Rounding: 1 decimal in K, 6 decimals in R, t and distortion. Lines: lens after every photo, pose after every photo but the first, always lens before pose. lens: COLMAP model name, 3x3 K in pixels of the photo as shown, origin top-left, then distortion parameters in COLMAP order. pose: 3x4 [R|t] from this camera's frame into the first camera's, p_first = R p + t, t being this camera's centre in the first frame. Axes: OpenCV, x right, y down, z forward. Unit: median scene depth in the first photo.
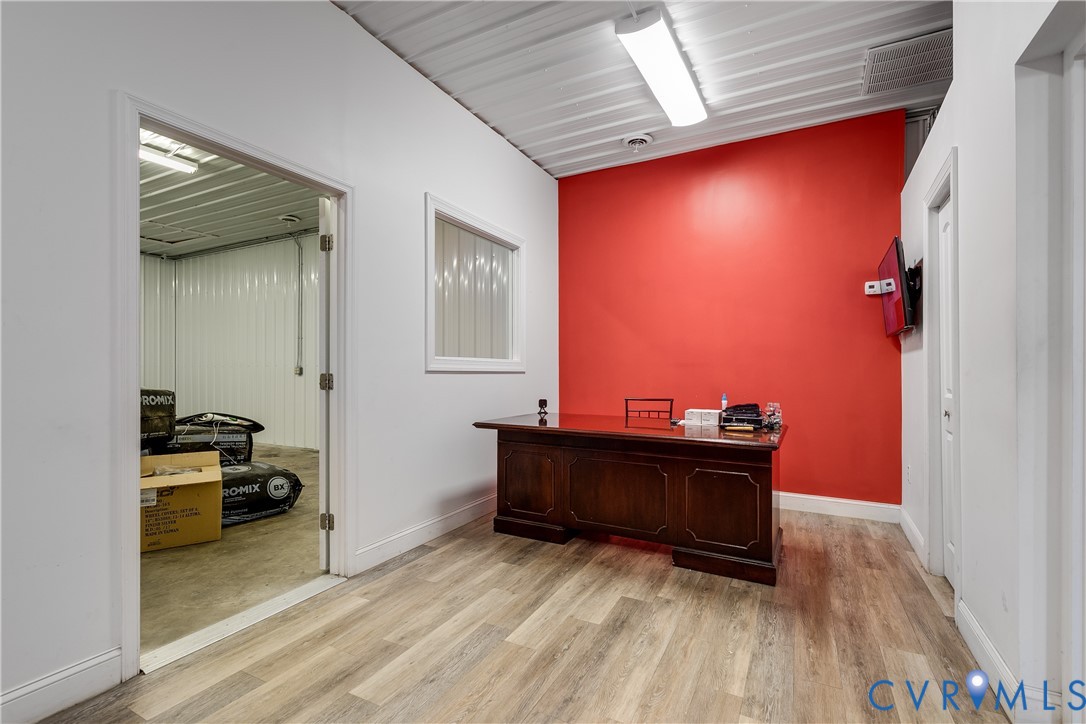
lens RADIAL K [[497.6, 0, 547.5], [0, 497.6, 362.9], [0, 0, 1]] dist [0.020557, -0.000602]
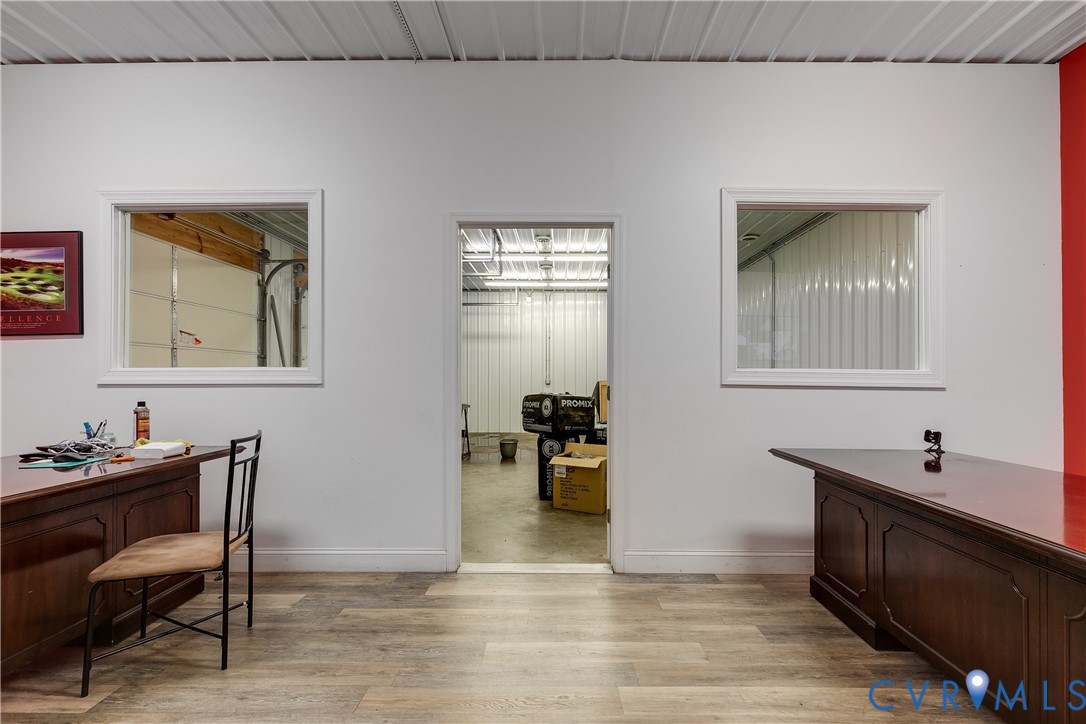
lens RADIAL K [[497.6, 0, 564.6], [0, 497.6, 376.5], [0, 0, 1]] dist [0.020557, -0.000602]
pose [[0.468126, -0.004785, -0.883649, 0.438239], [0.004235, 0.999986, -0.003171, 0.003096], [0.883651, -0.002258, 0.468140, 0.332262]]
